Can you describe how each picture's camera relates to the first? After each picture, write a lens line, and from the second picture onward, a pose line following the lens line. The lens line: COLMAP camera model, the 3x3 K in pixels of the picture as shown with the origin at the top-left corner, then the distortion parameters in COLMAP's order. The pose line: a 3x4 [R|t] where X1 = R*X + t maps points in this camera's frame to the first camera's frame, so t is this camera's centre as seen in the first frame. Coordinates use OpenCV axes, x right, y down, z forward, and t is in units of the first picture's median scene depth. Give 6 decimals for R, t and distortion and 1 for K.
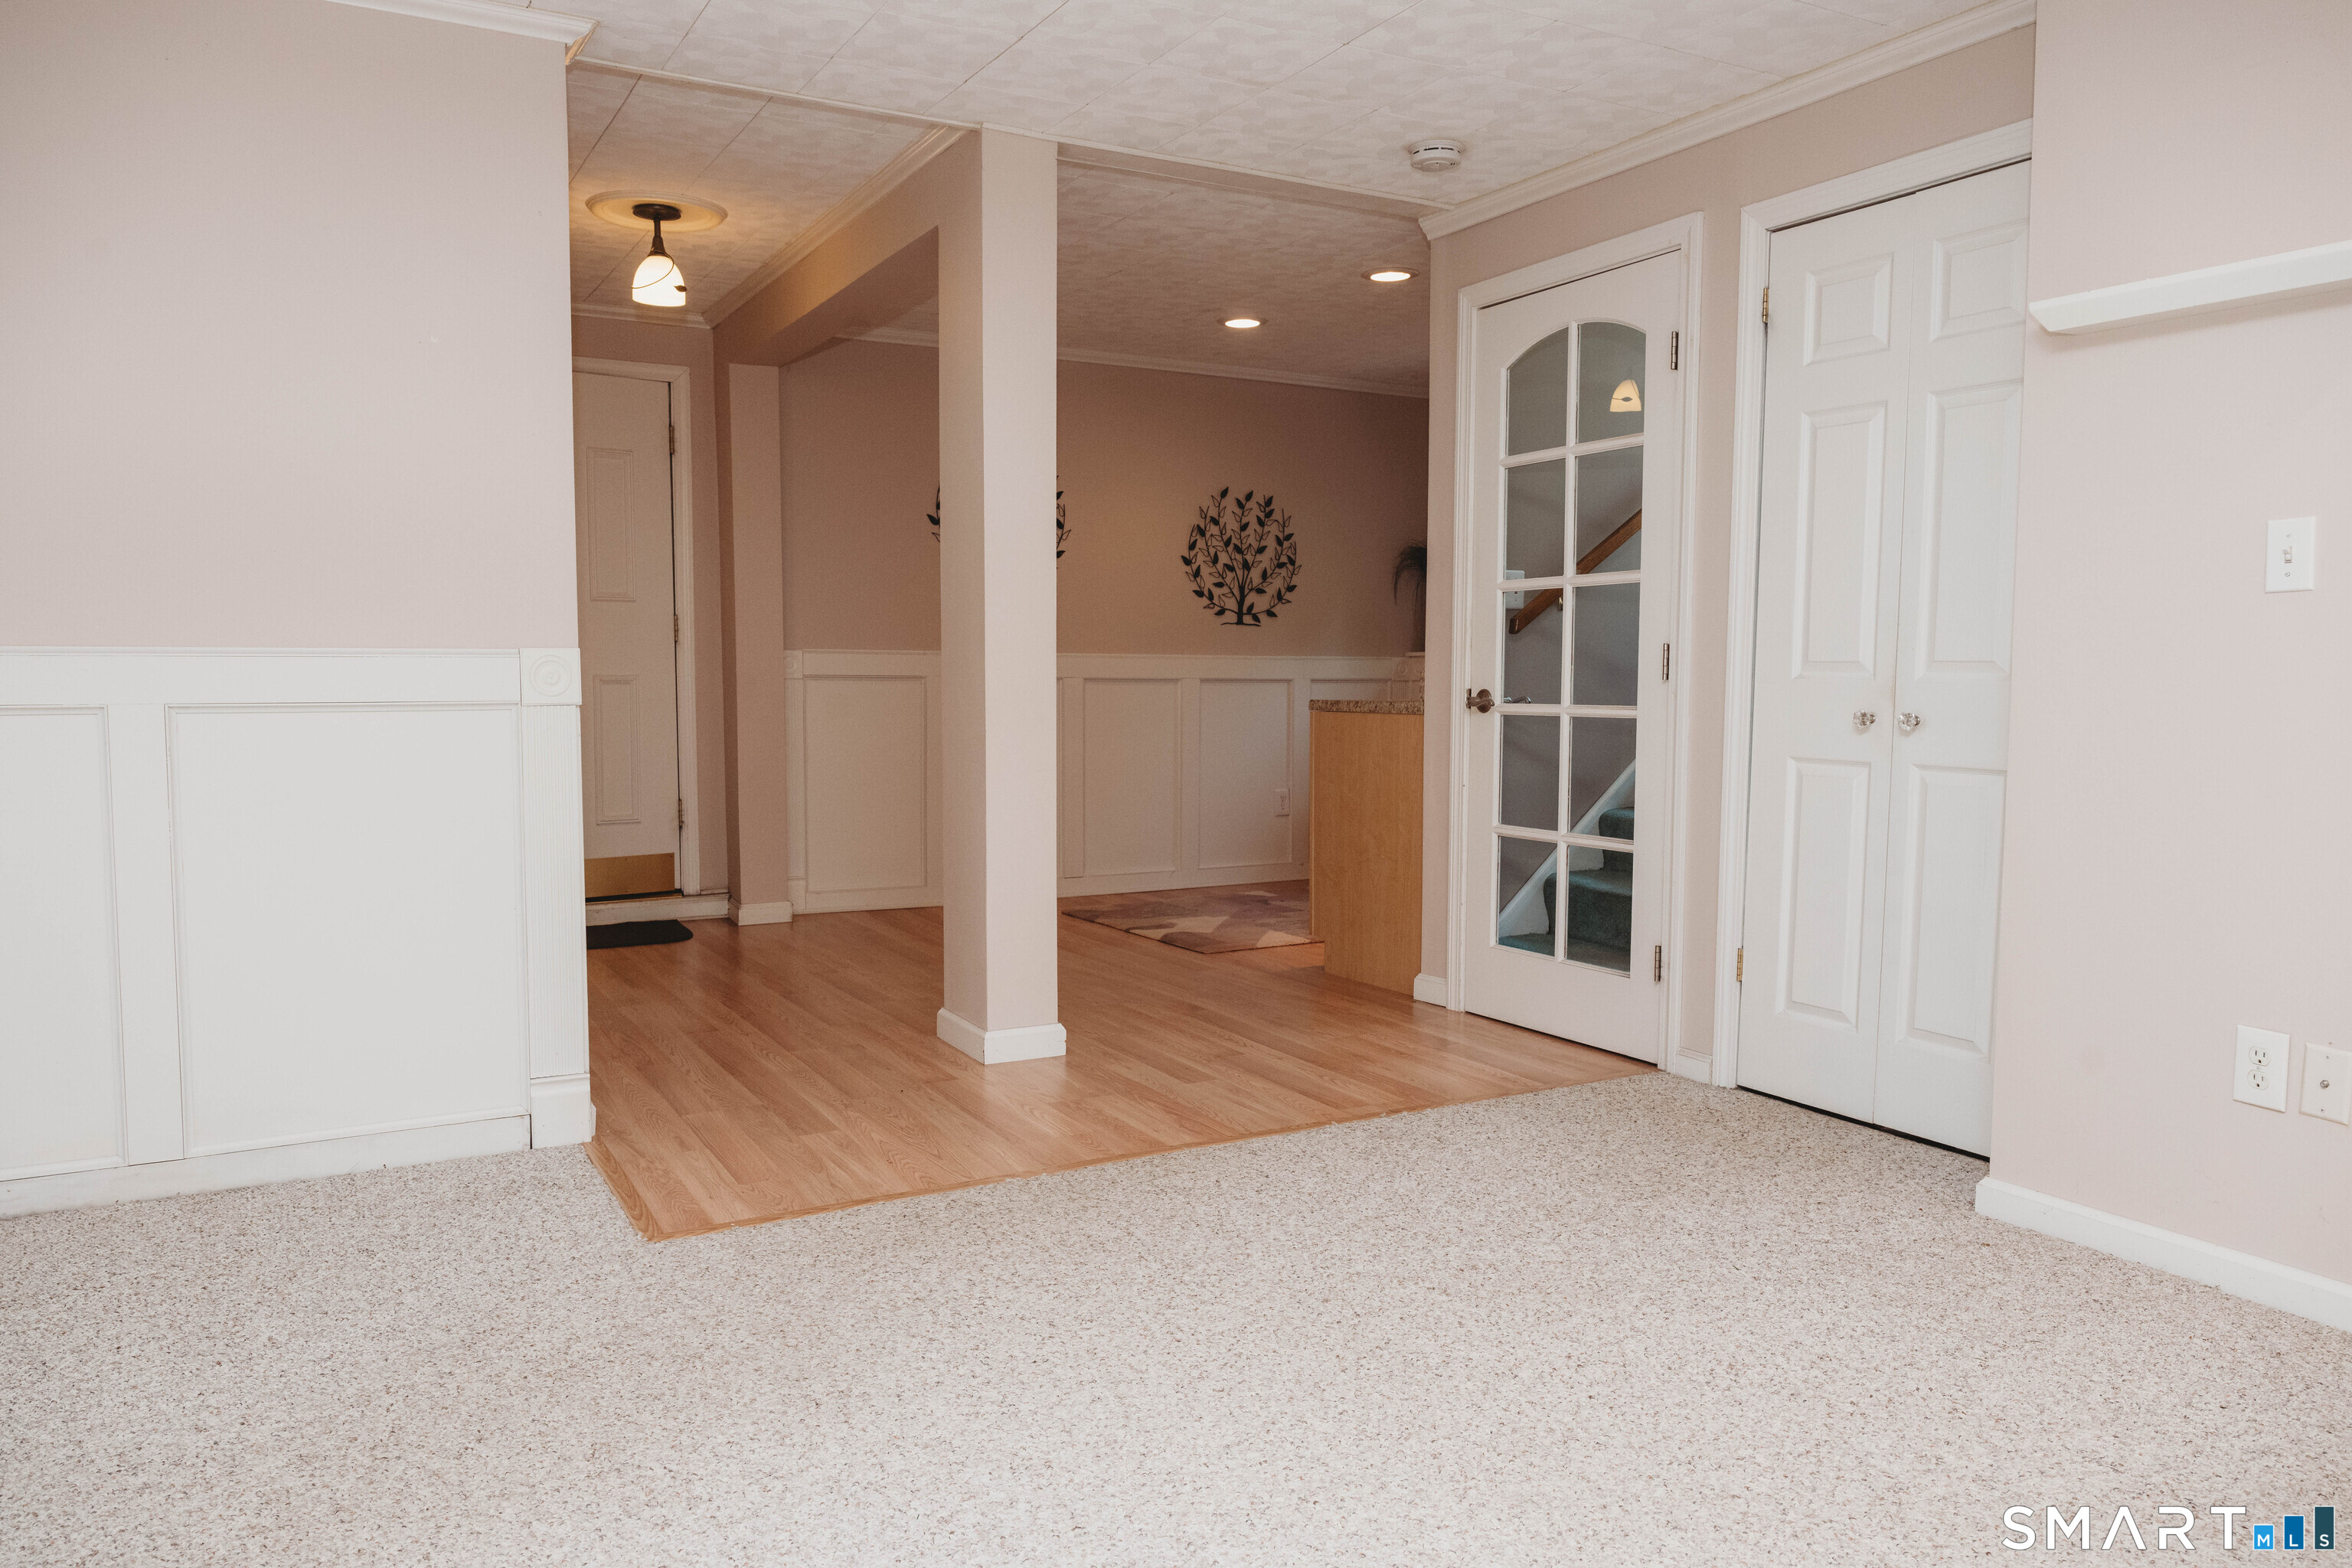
lens RADIAL K [[1652.9, 0, 1171.6], [0, 1652.9, 780.6], [0, 0, 1]] dist [-0.000233, 0.000419]
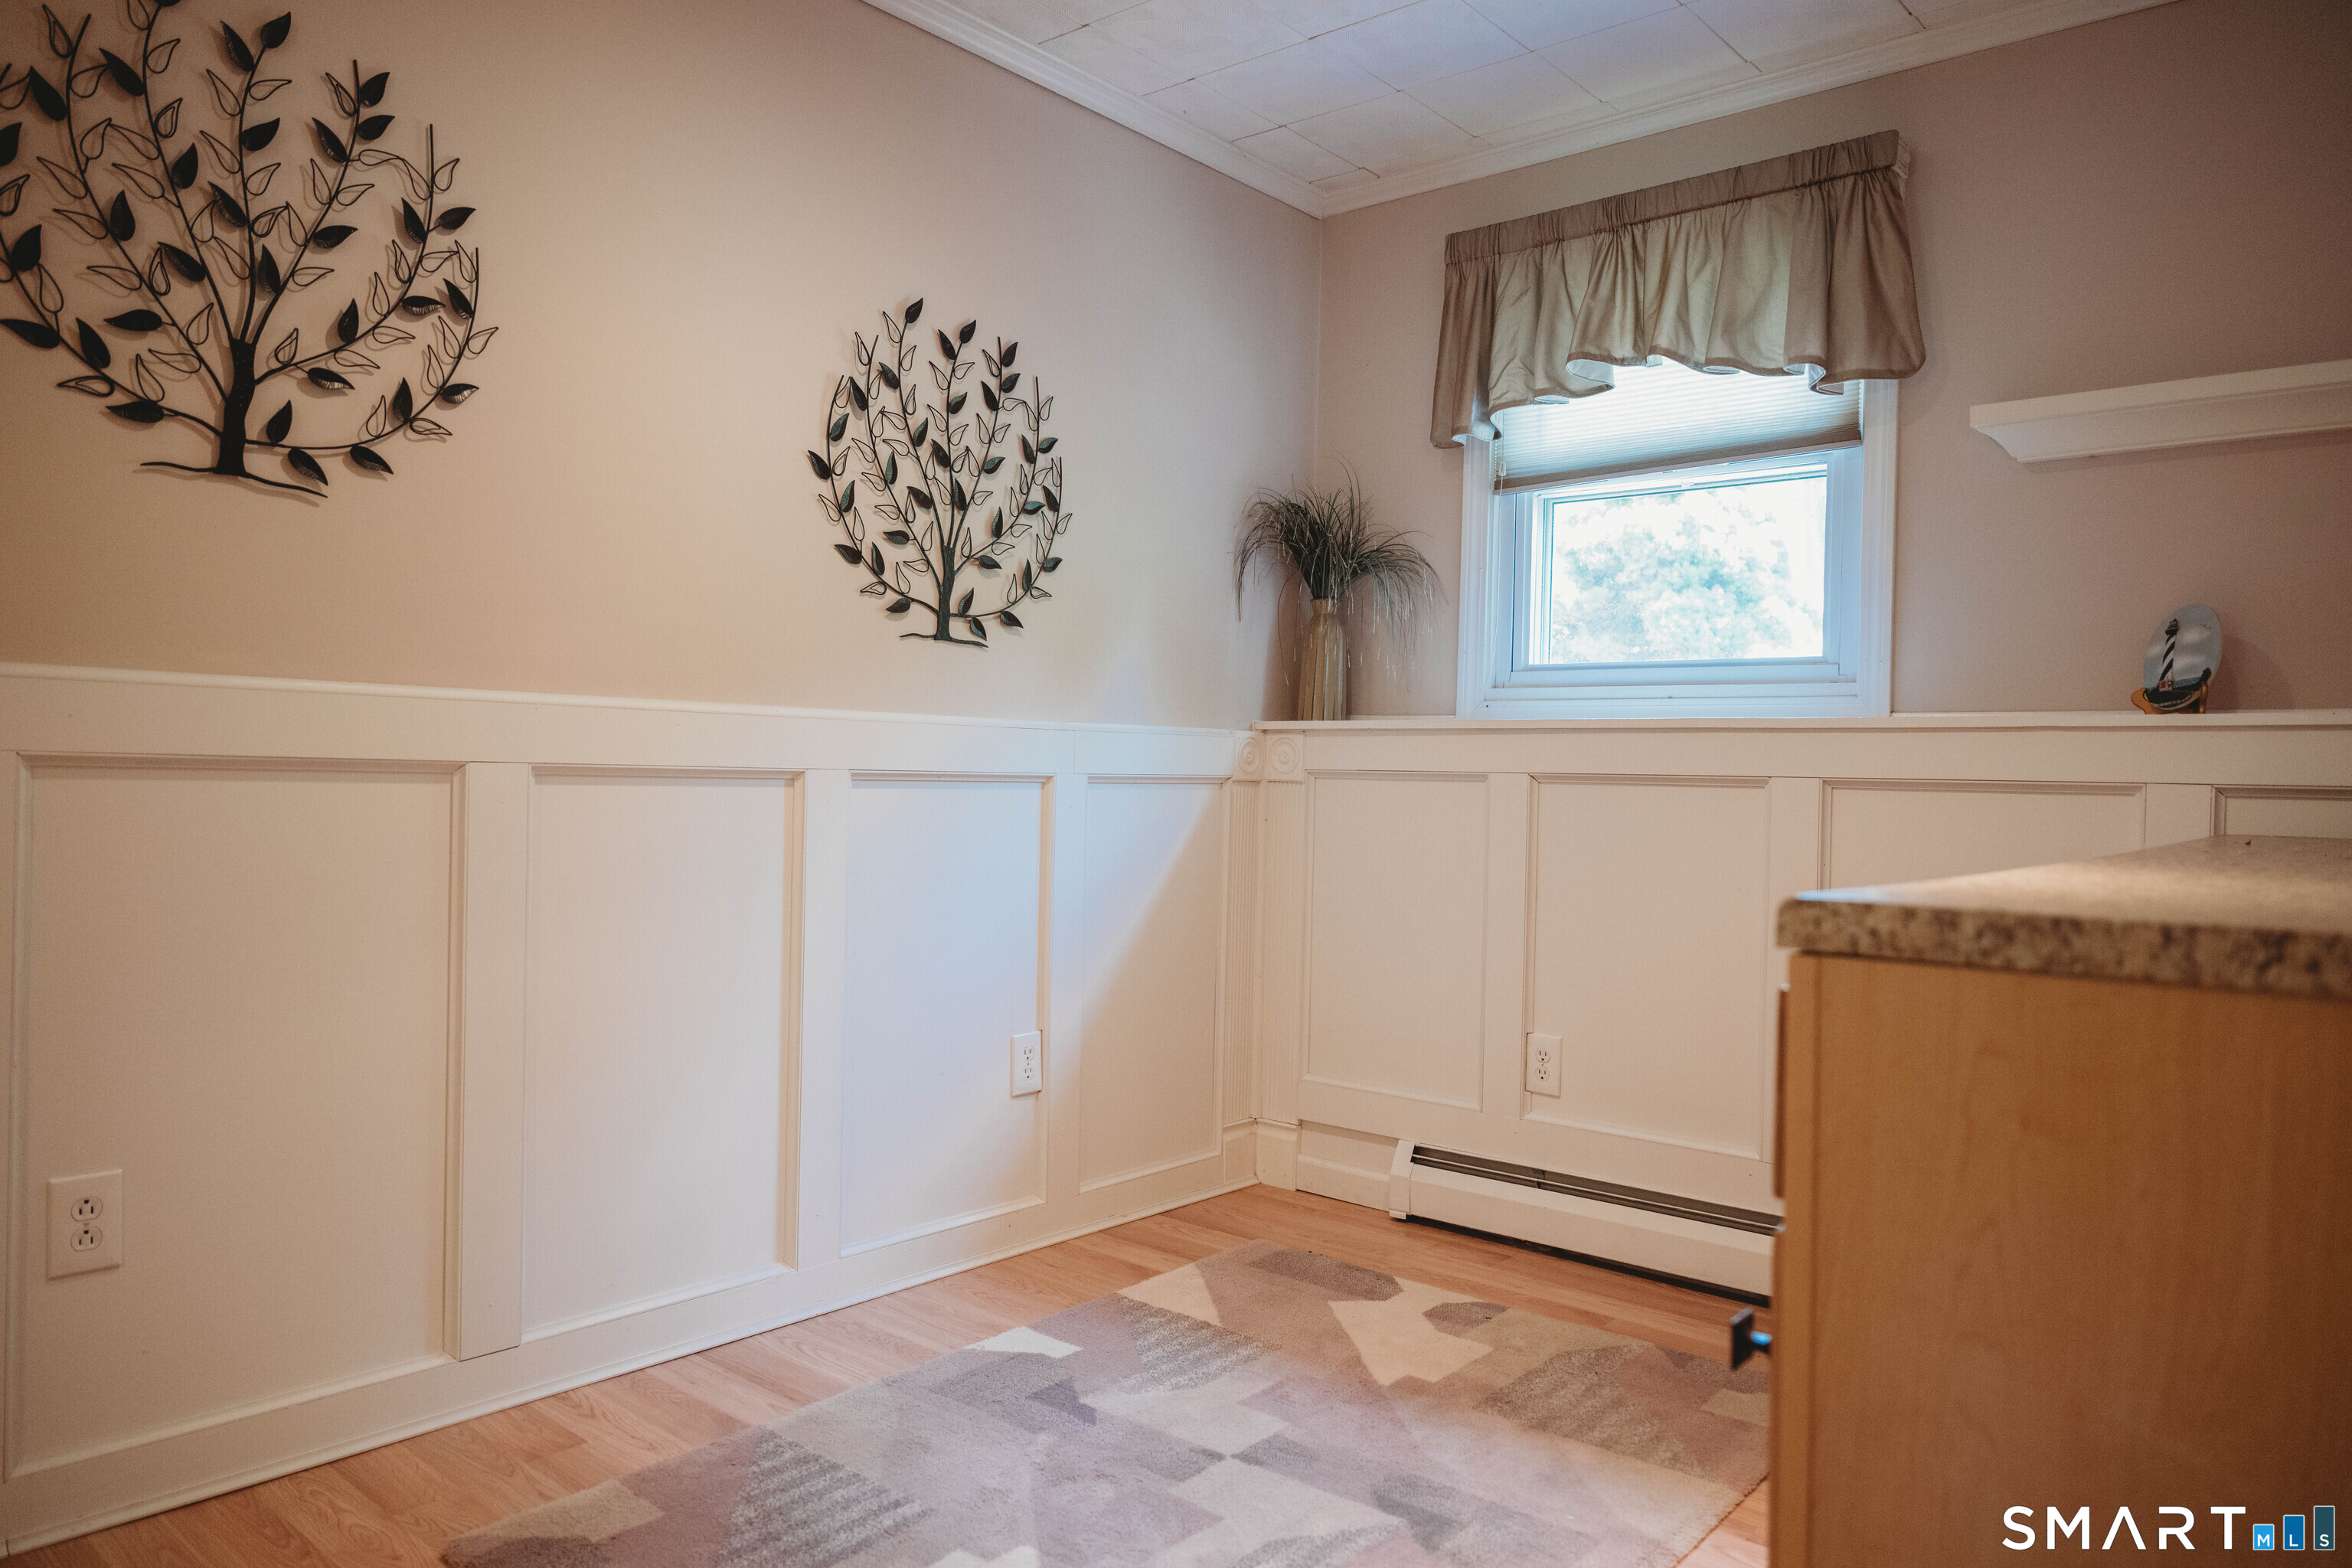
lens RADIAL K [[1576.3, 0, 1180.6], [0, 1576.3, 778.1], [0, 0, 1]] dist [-0.003675, -0.001663]
pose [[0.936802, 0.014329, 0.349568, -0.039516], [0.005092, 0.998497, -0.054576, -0.038931], [-0.349824, 0.052907, 0.935320, 0.619875]]
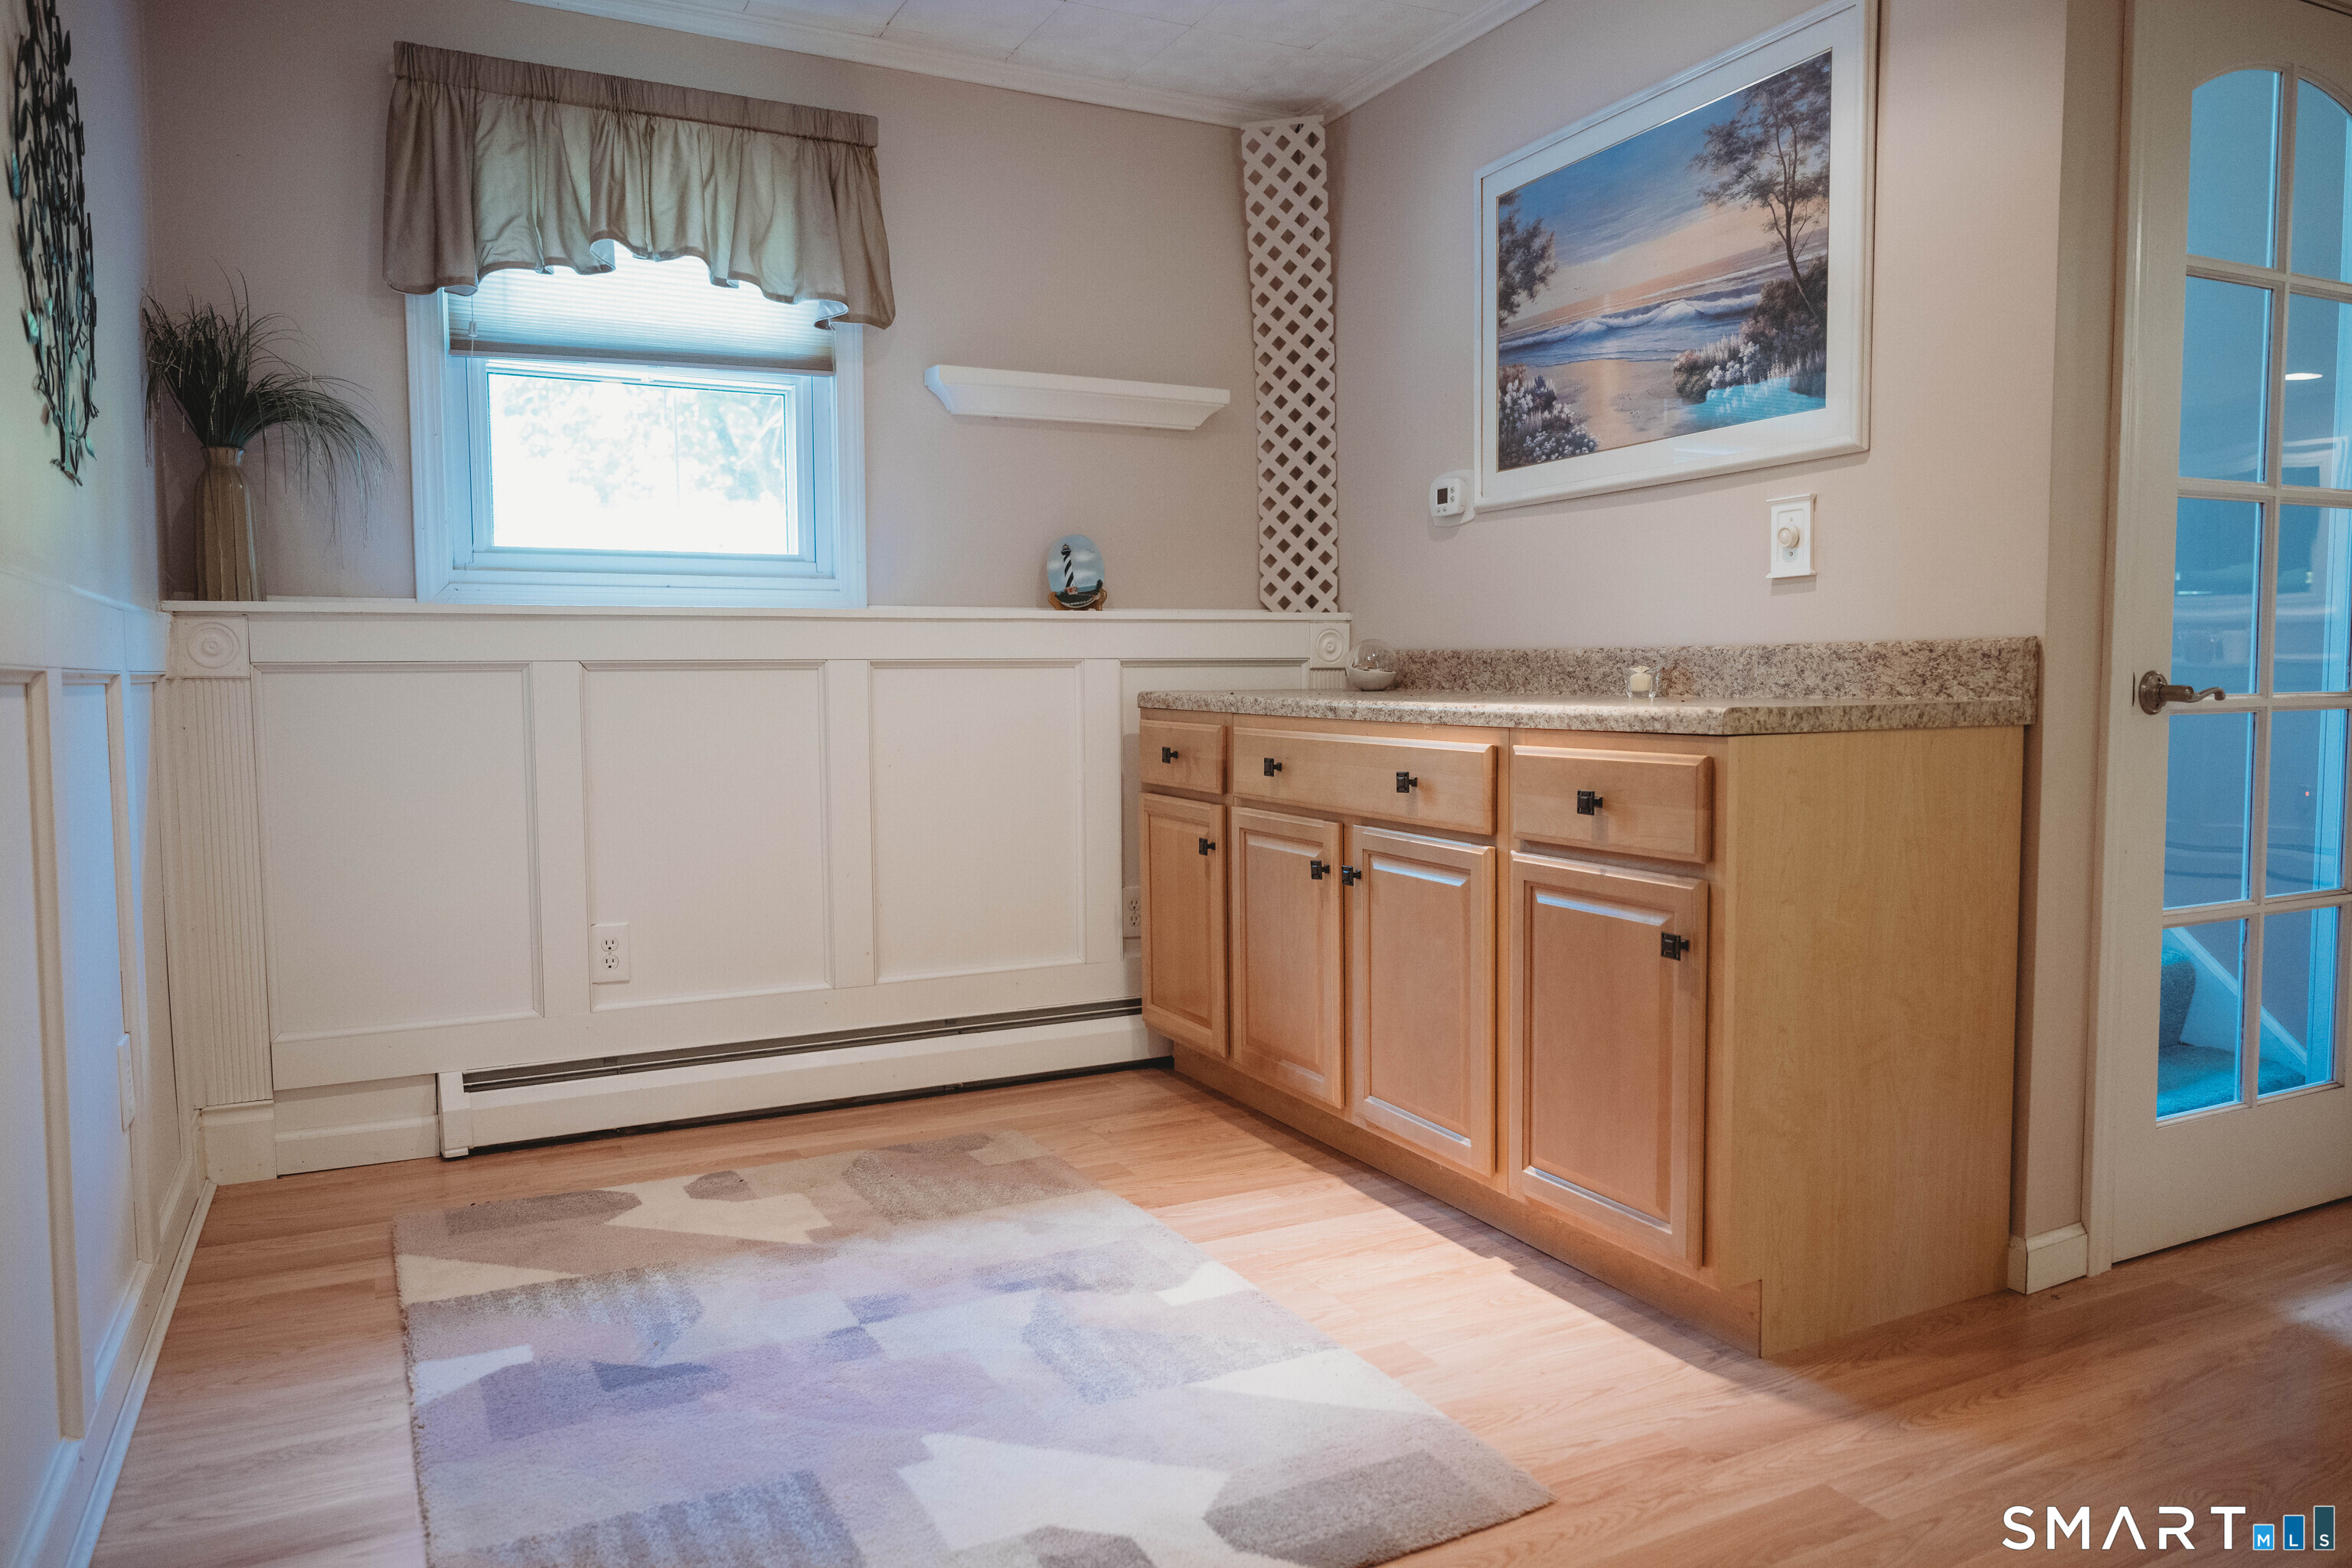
lens RADIAL K [[1610.1, 0, 1176.0], [0, 1610.1, 784.0], [0, 0, 1]] dist [0.005226, -0.004825]
pose [[0.029616, -0.071290, 0.997016, -0.223755], [0.071794, 0.995029, 0.069016, -0.048881], [-0.996980, 0.069536, 0.034587, 0.817543]]
